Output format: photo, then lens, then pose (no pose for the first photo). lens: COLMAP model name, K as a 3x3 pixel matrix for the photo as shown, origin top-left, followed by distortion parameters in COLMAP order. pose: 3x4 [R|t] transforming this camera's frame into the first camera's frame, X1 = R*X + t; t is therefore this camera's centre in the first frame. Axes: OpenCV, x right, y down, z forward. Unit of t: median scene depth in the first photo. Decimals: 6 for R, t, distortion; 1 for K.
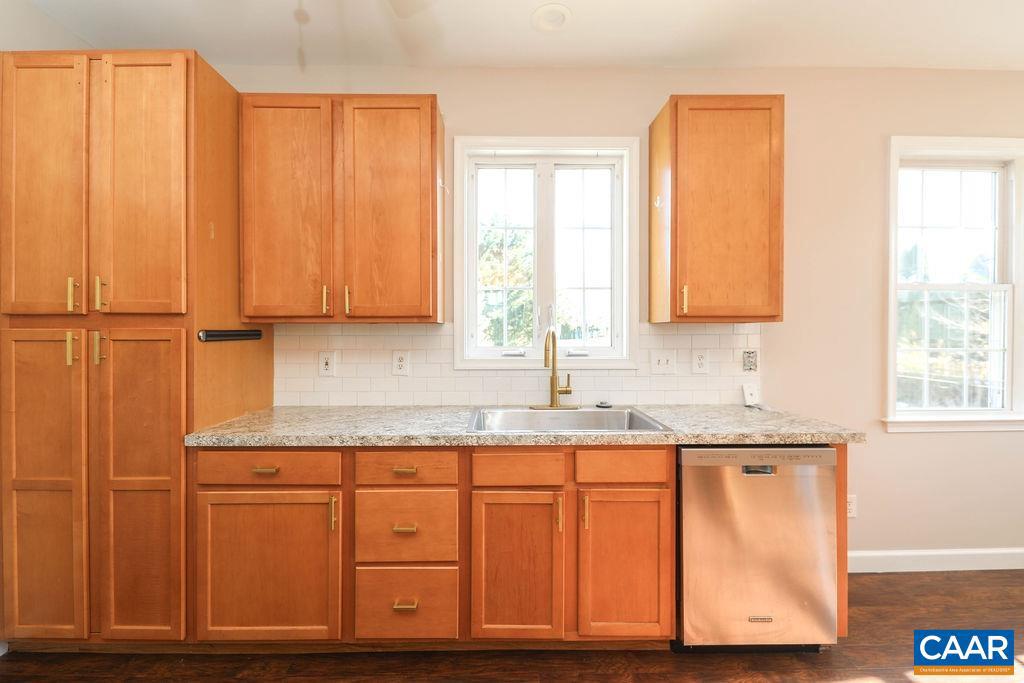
lens RADIAL K [[421.8, 0, 510.5], [0, 421.8, 337.9], [0, 0, 1]] dist [0.015615, -0.000108]
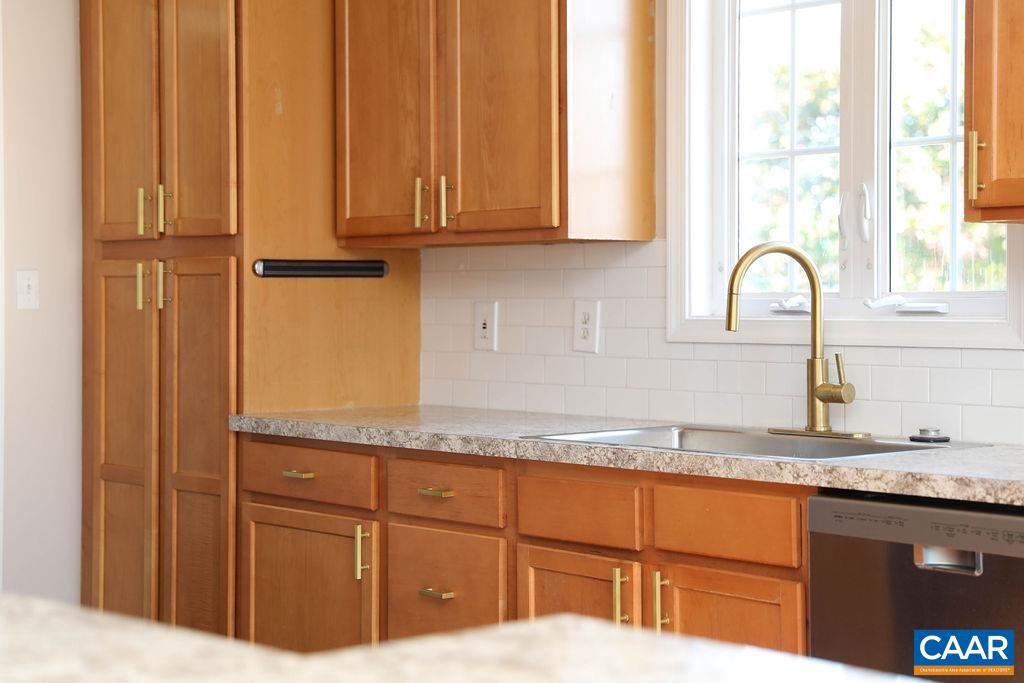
lens RADIAL K [[2009.2, 0, 512.0], [0, 2009.2, 341.5], [0, 0, 1]] dist [0.351229, 0.058352]
pose [[0.644550, 0.015990, -0.764395, 1.911141], [-0.008157, 0.999868, 0.014038, 0.061207], [0.764518, -0.002813, 0.644596, -0.705814]]
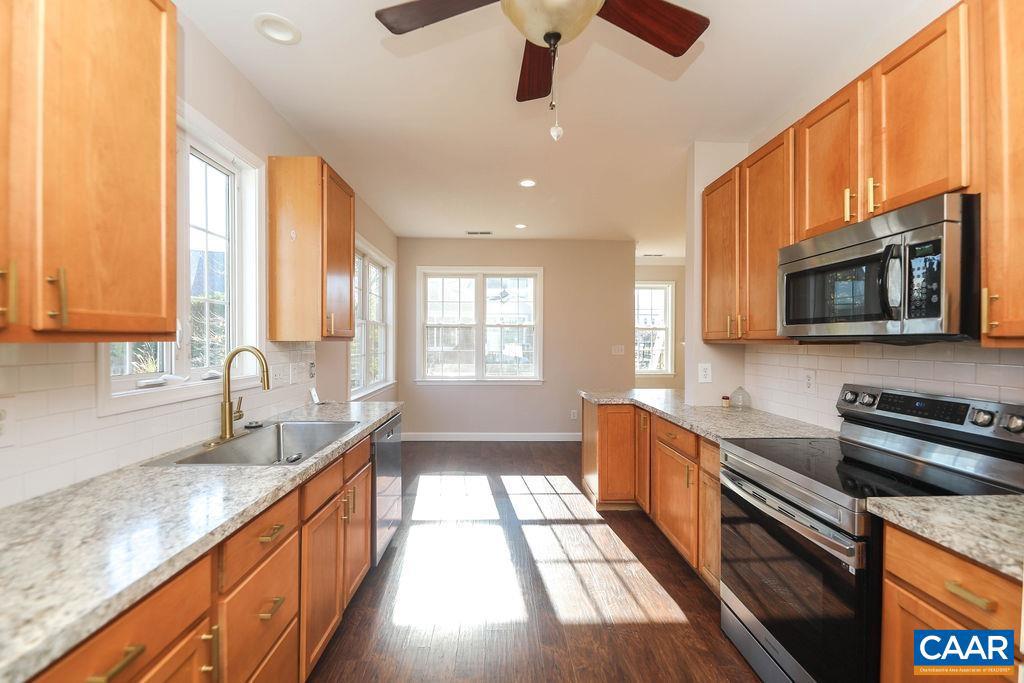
lens RADIAL K [[413.2, 0, 505.9], [0, 413.2, 346.9], [0, 0, 1]] dist [-0.000830, -0.000907]
pose [[-0.001002, -0.012417, 0.999922, -0.988507], [0.006054, 0.999905, 0.012423, -0.038905], [-0.999981, 0.006066, -0.000926, 0.554165]]
